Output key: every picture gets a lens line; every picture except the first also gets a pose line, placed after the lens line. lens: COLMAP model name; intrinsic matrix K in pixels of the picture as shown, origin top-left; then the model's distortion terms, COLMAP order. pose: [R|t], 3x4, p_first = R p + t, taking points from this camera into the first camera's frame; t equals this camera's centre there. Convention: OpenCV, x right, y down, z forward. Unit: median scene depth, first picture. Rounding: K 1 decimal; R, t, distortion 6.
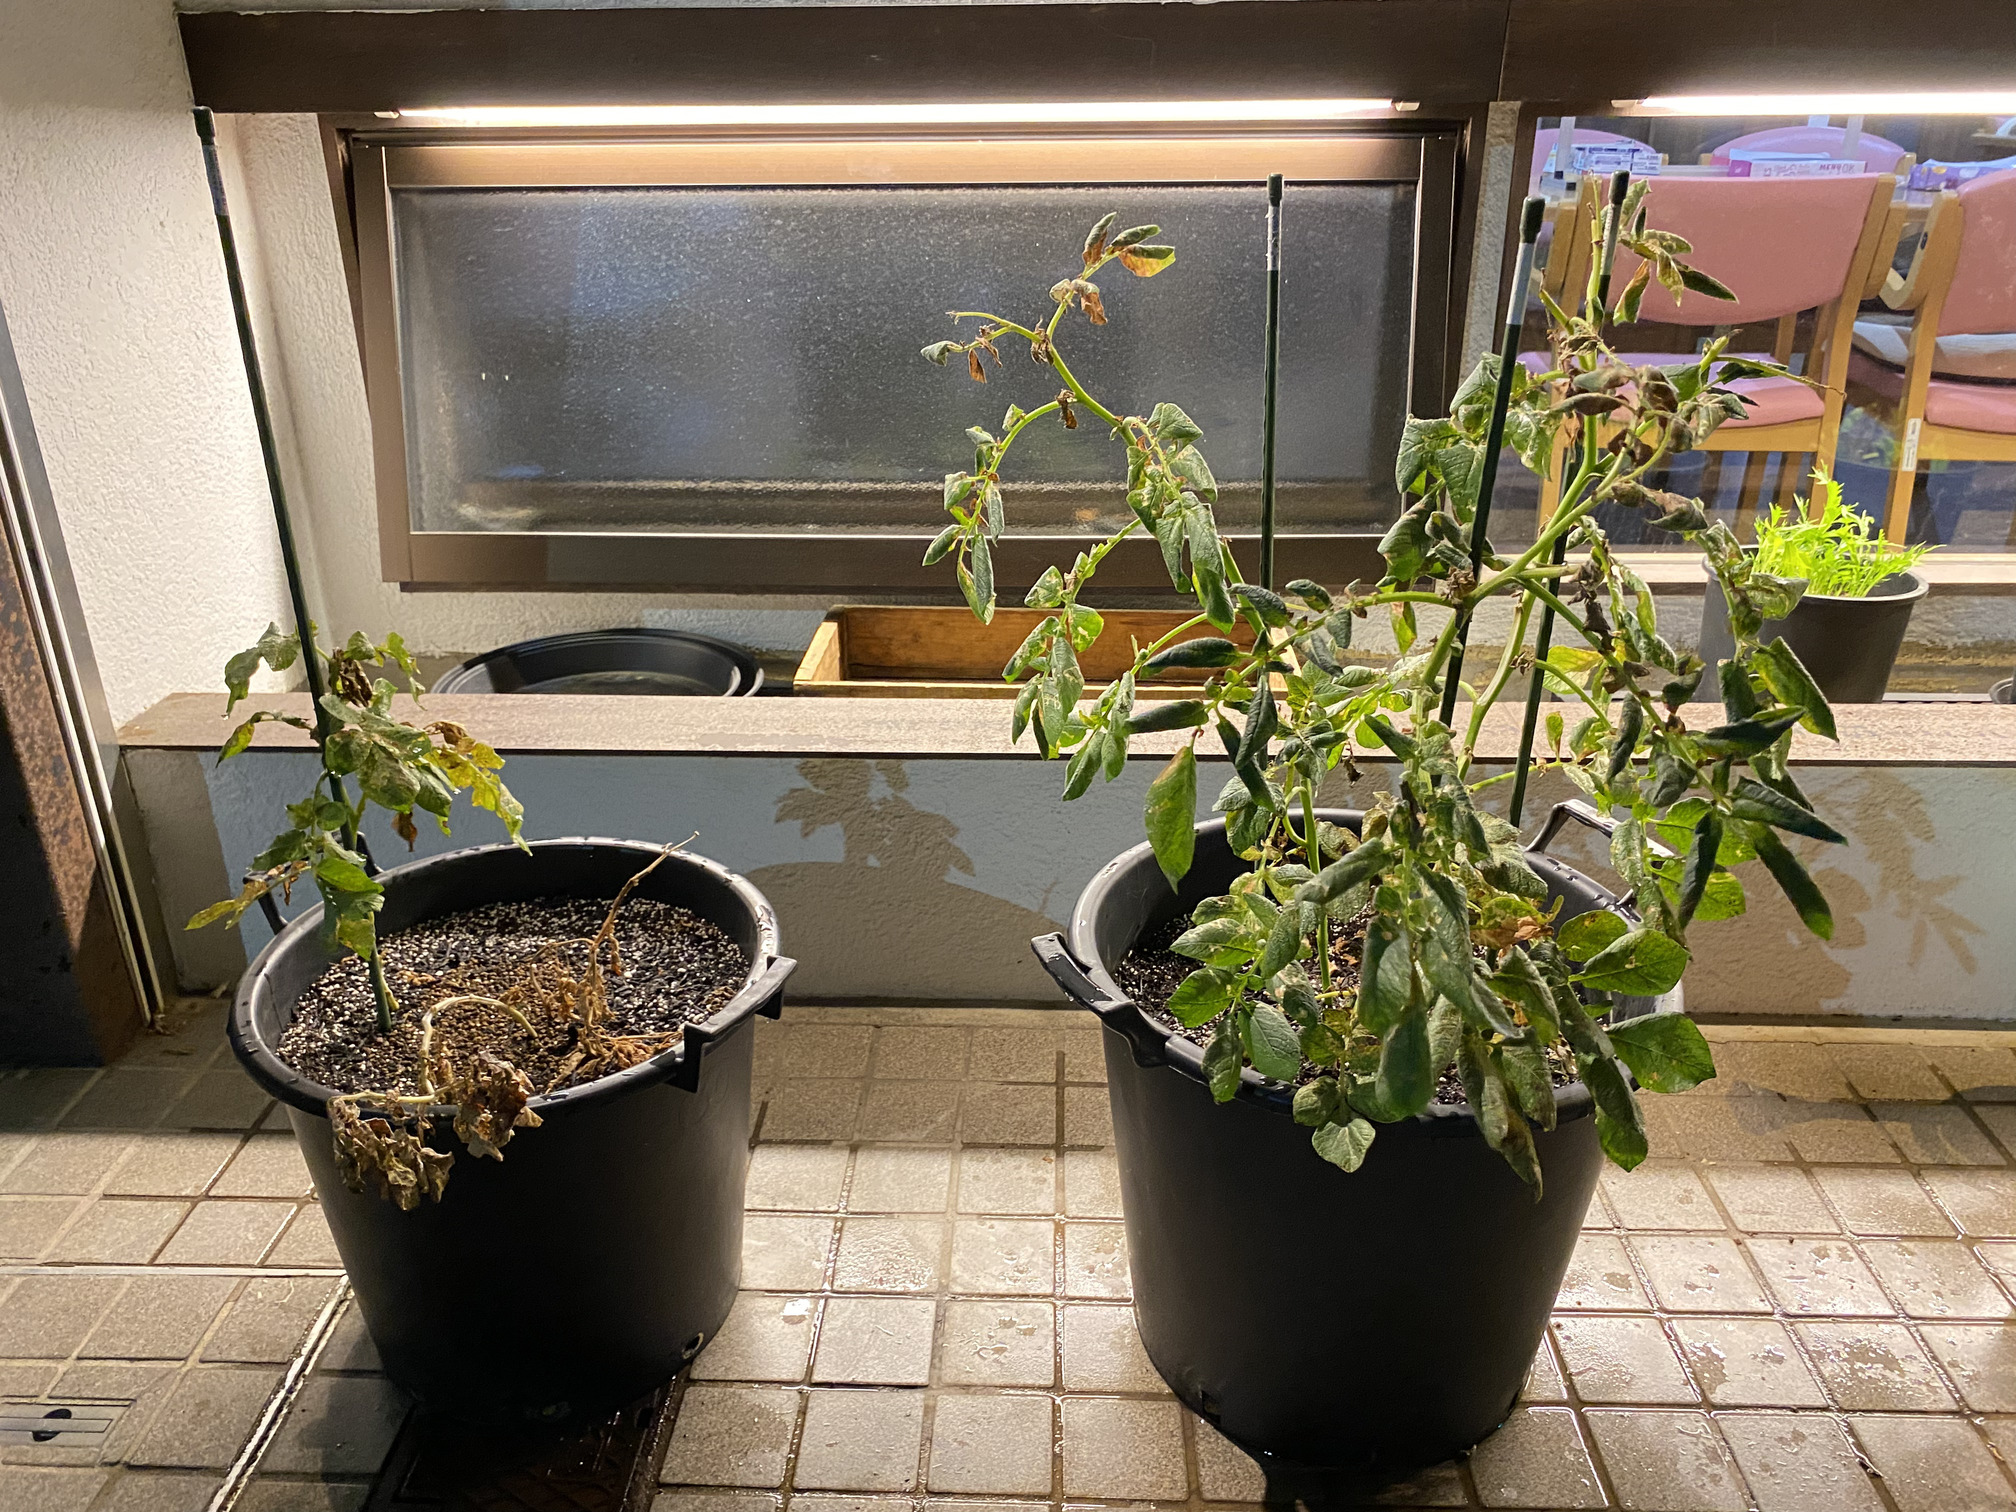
lens RADIAL K [[1553.7, 0, 1012.5], [0, 1553.7, 770.4], [0, 0, 1]] dist [0.013387, -0.019599]
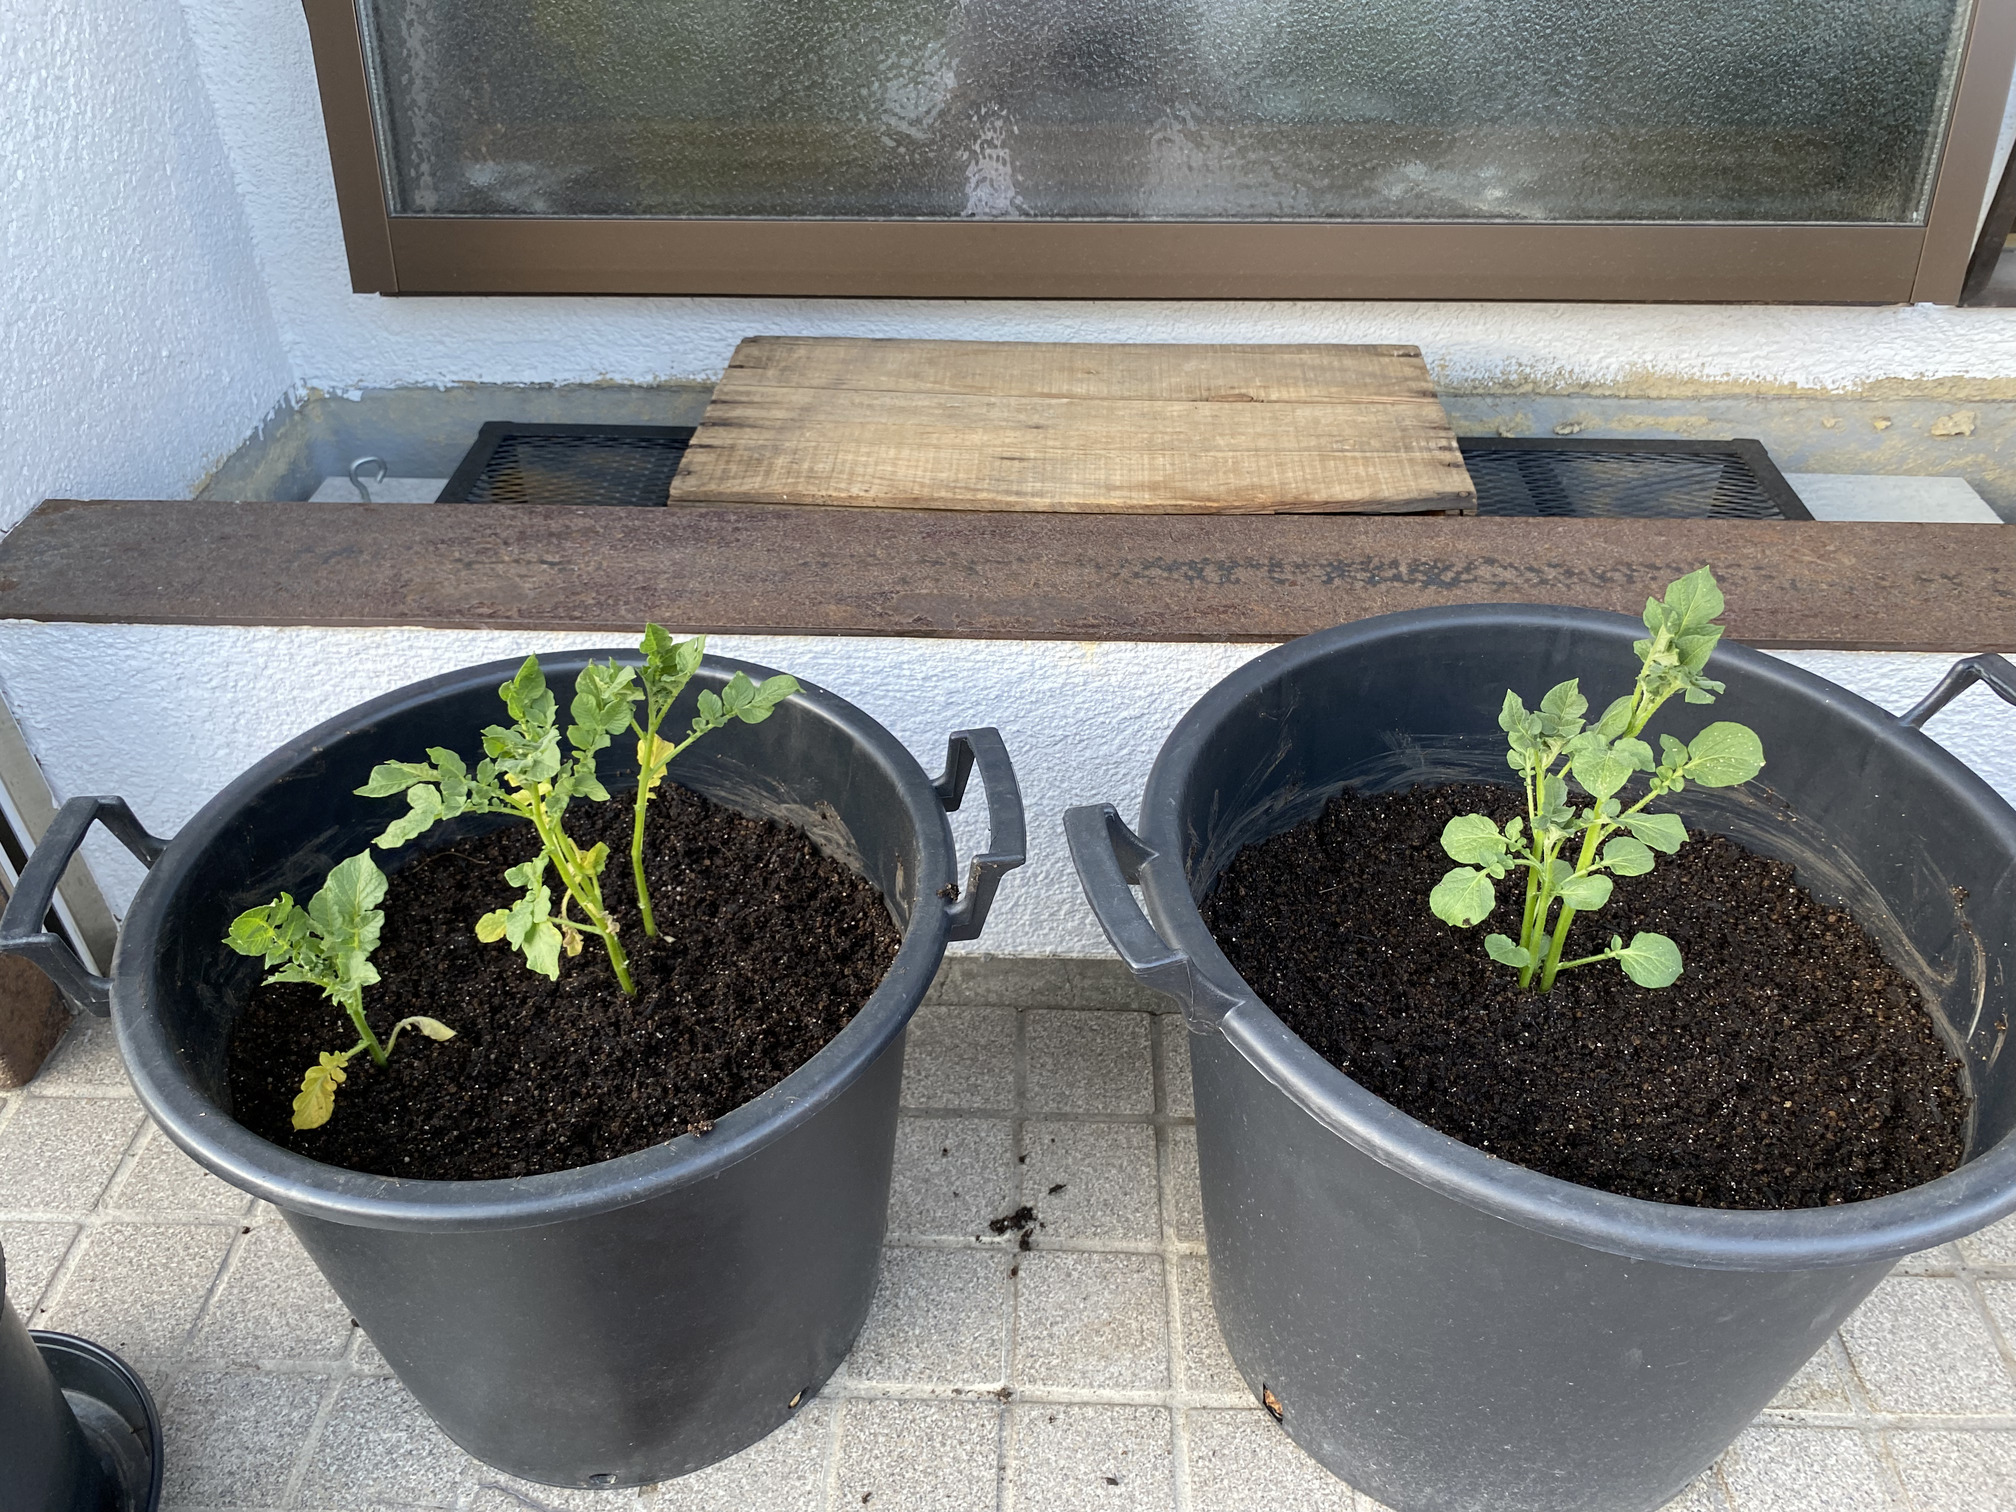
lens RADIAL K [[1553.7, 0, 1009.3], [0, 1553.7, 744.8], [0, 0, 1]] dist [0.013387, -0.019599]
pose [[0.999983, -0.000030, 0.005879, -0.160736], [-0.001397, 0.970136, 0.242559, -0.118077], [-0.005710, -0.242563, 0.970119, 0.385056]]
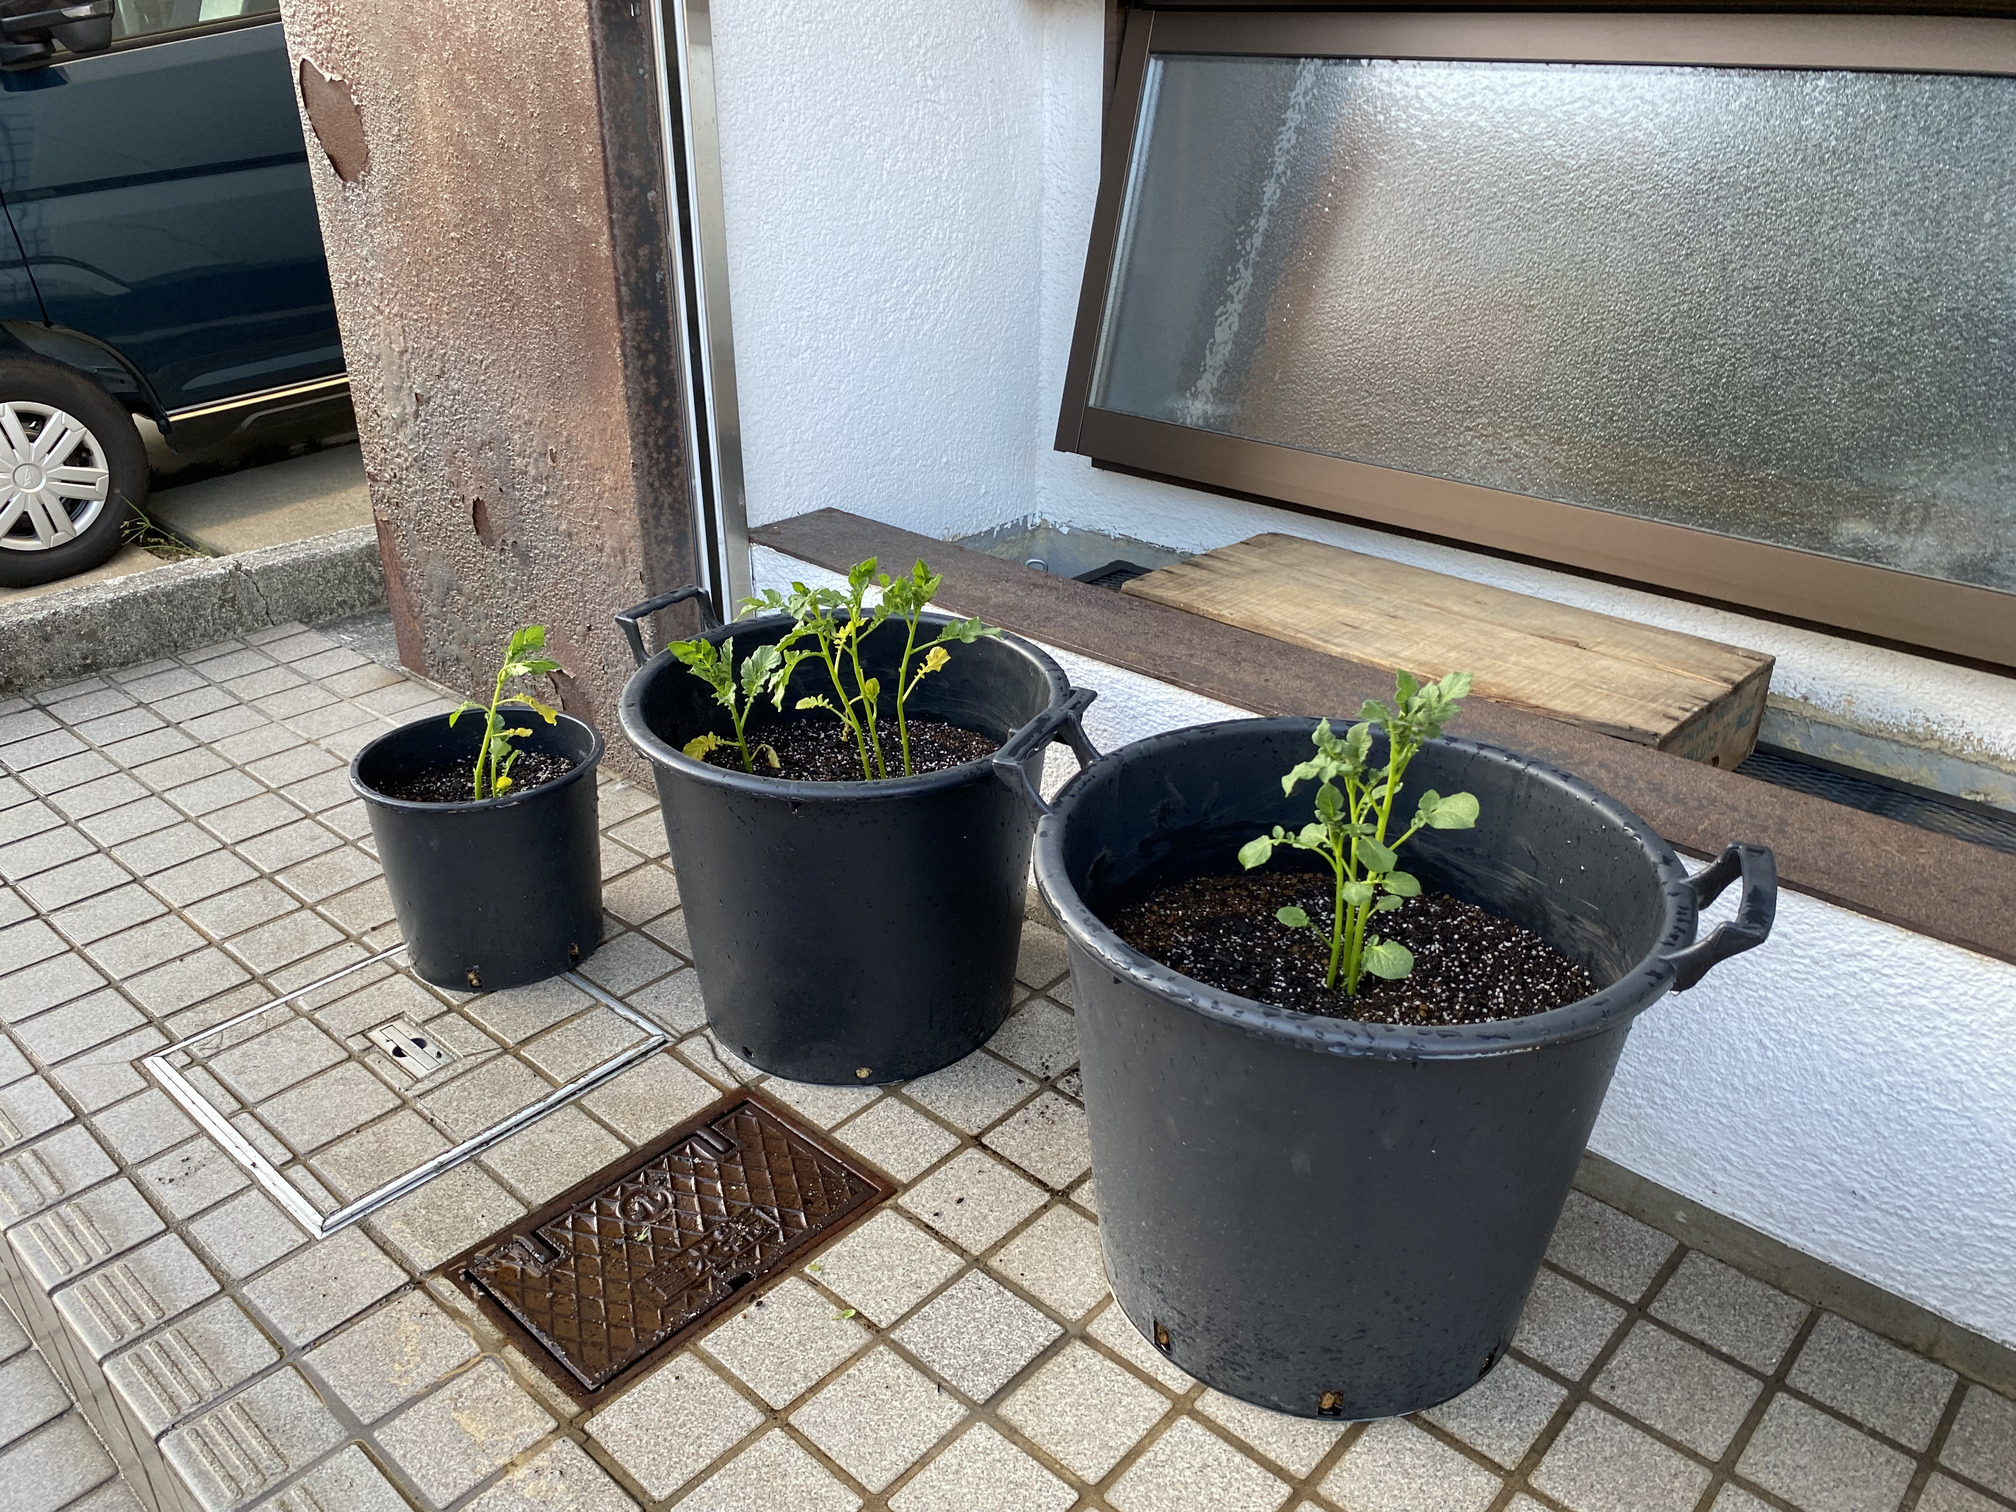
lens RADIAL K [[1553.7, 0, 983.2], [0, 1553.7, 783.4], [0, 0, 1]] dist [0.013387, -0.019599]
pose [[0.754260, 0.301016, -0.583508, 0.273379], [-0.275020, 0.951838, 0.135529, -0.046654], [0.596202, 0.058252, 0.800719, 0.208581]]
